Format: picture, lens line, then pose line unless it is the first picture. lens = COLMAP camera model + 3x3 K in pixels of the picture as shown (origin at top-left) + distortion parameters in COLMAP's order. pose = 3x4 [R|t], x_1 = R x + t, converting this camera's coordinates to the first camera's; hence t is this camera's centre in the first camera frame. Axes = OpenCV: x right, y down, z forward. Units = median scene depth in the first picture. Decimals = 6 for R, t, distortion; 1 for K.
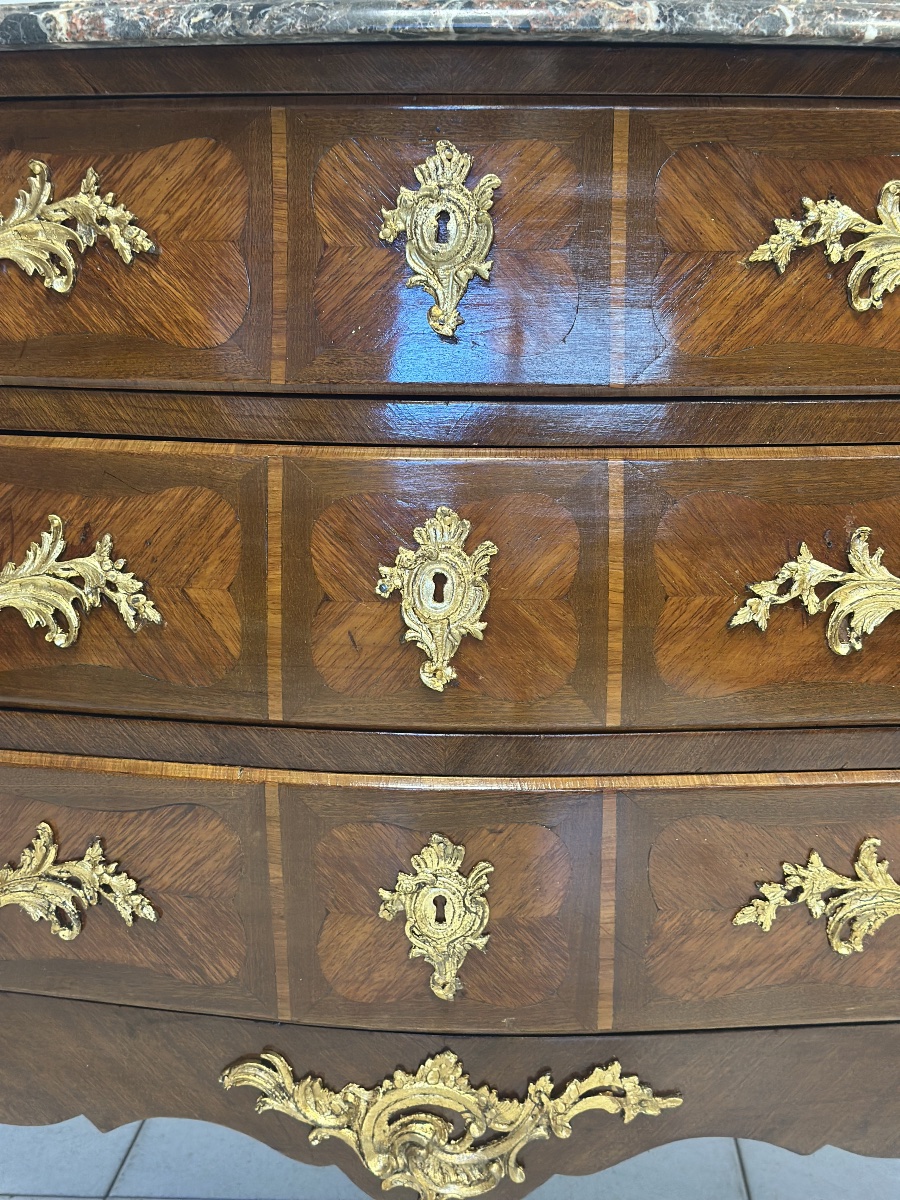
lens RADIAL K [[1694.6, 0, 465.5], [0, 1694.6, 617.2], [0, 0, 1]] dist [0.136212, -0.068403]
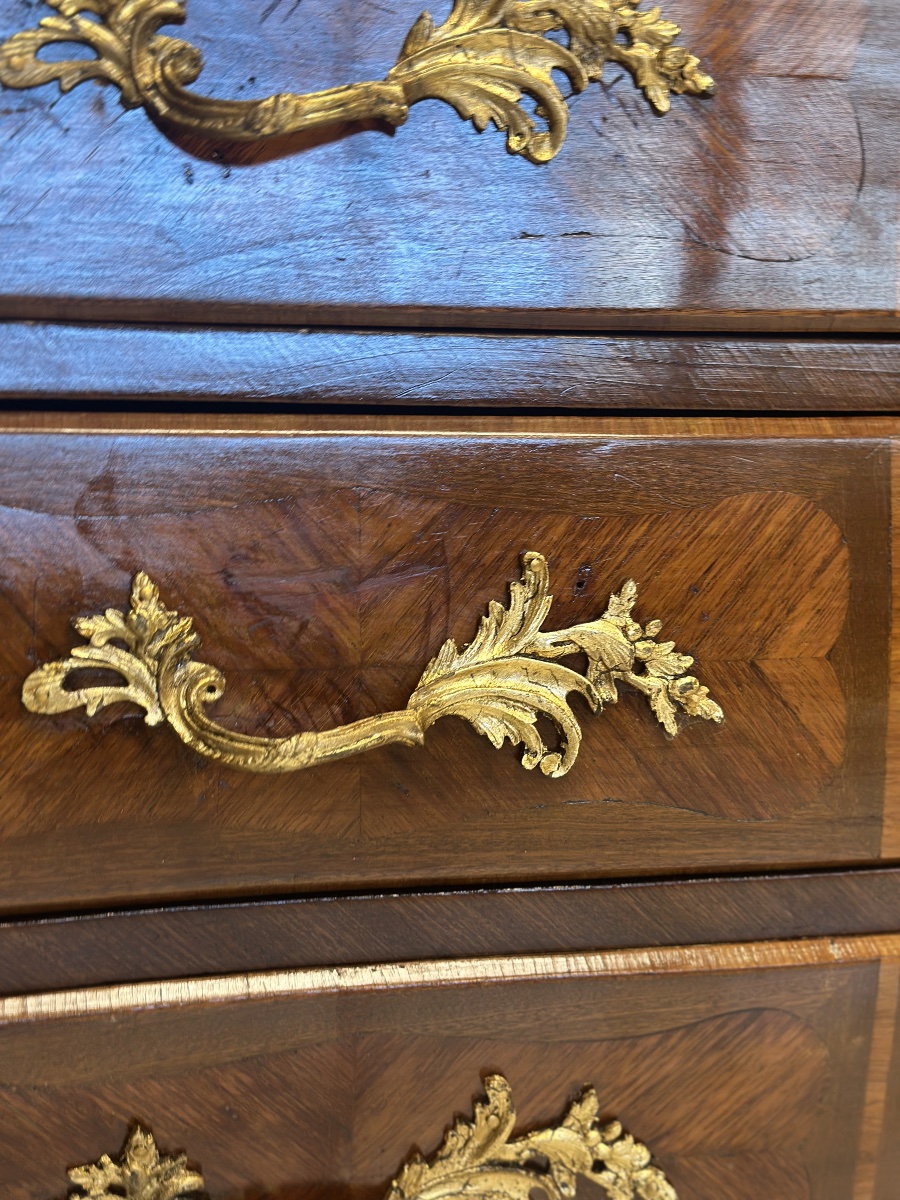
lens RADIAL K [[1638.6, 0, 450.0], [0, 1638.6, 600.0], [0, 0, 1]] dist [0.132624, -0.032592]
pose [[0.904110, -0.072336, 0.421132, -0.505436], [0.061488, 0.997334, 0.039300, -0.067684], [-0.422852, -0.009637, 0.906148, 0.513173]]
